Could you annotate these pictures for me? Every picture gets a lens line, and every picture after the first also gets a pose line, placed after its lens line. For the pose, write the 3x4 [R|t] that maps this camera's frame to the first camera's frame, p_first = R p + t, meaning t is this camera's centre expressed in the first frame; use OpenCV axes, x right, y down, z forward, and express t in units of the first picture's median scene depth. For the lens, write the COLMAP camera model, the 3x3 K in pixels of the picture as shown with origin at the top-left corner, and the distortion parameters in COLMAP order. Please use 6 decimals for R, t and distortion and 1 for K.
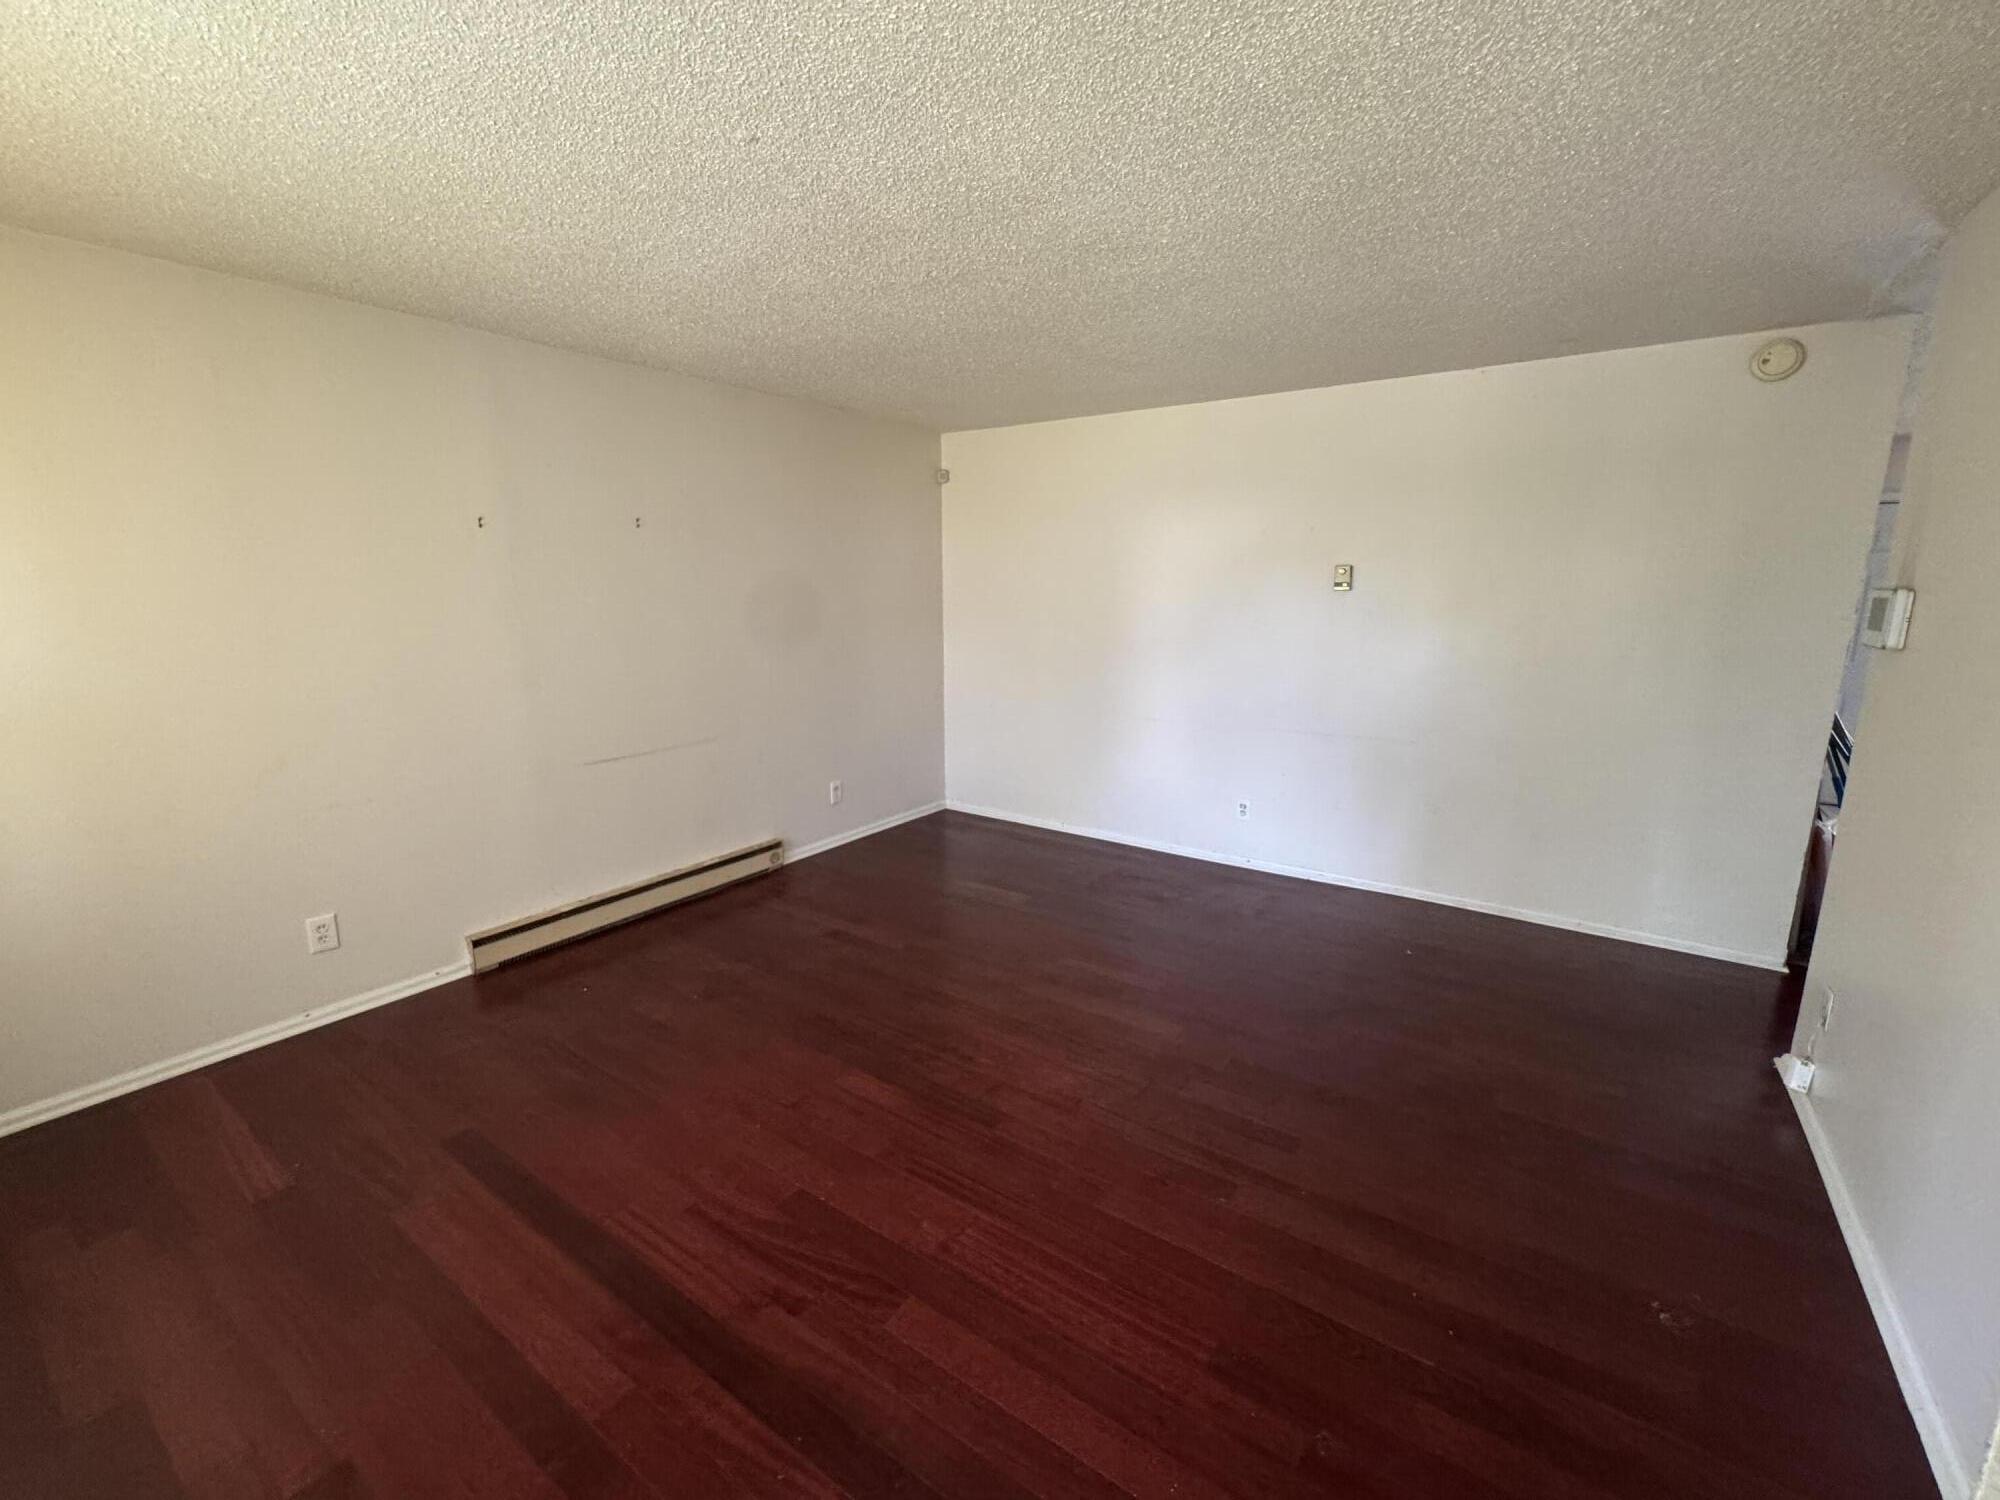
lens RADIAL K [[836.6, 0, 1000.0], [0, 836.6, 750.0], [0, 0, 1]] dist [-0.000251, -0.000009]
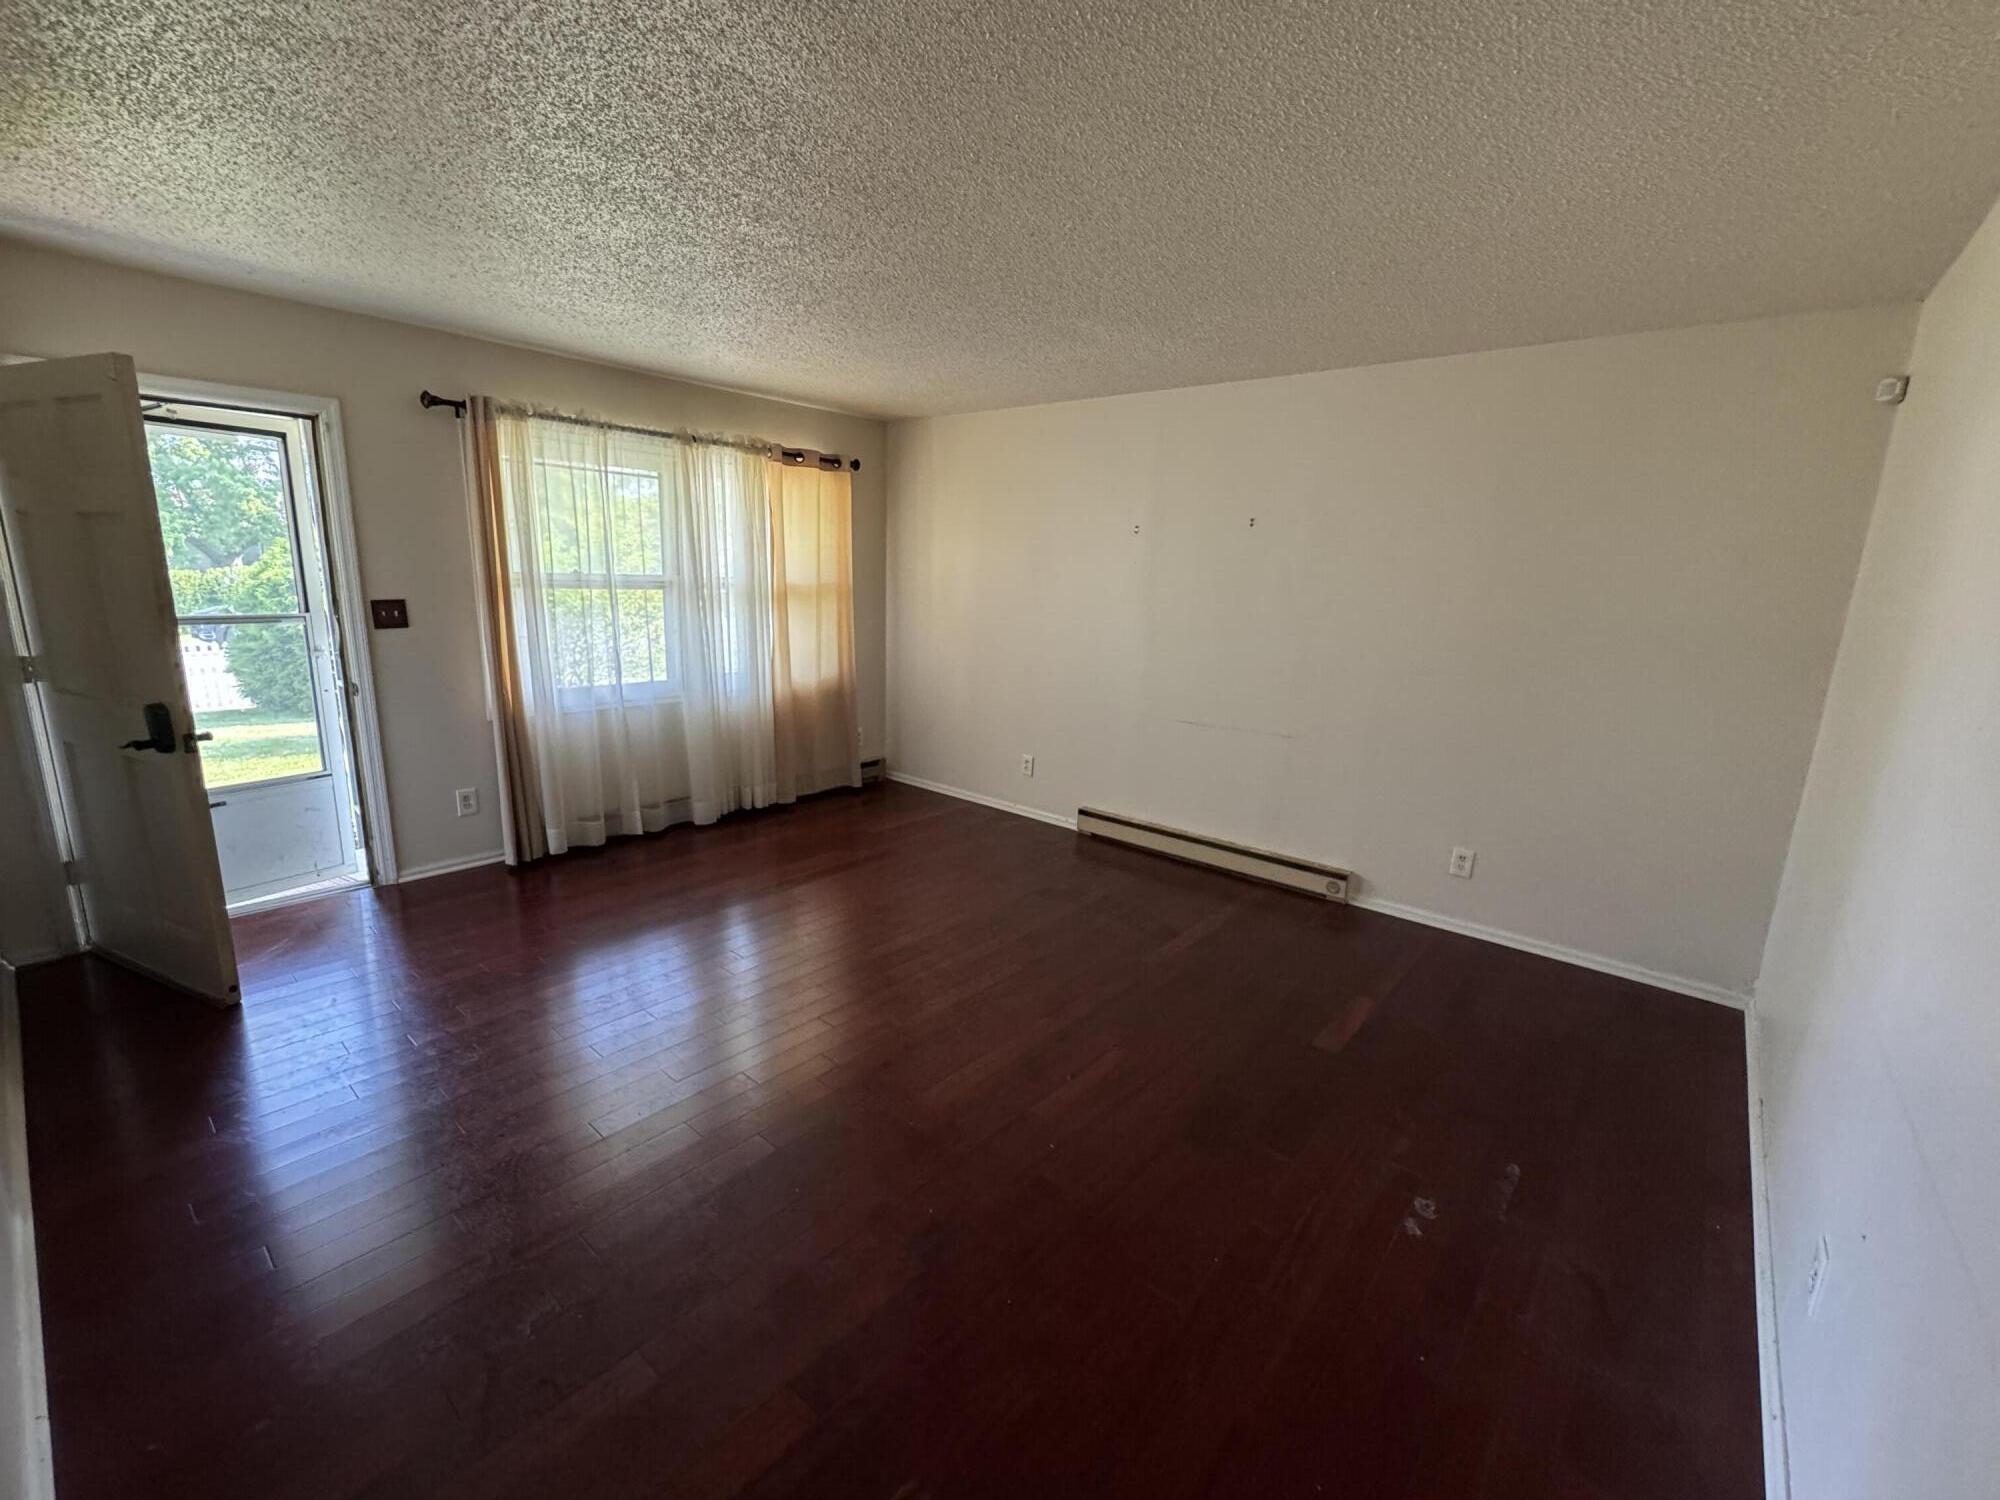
lens RADIAL K [[836.6, 0, 1000.0], [0, 836.6, 750.0], [0, 0, 1]] dist [-0.000251, -0.000009]
pose [[-0.090524, 0.205962, -0.974364, 0.721803], [-0.230176, 0.947563, 0.221682, -0.151266], [0.968929, 0.244343, -0.038369, 0.774430]]
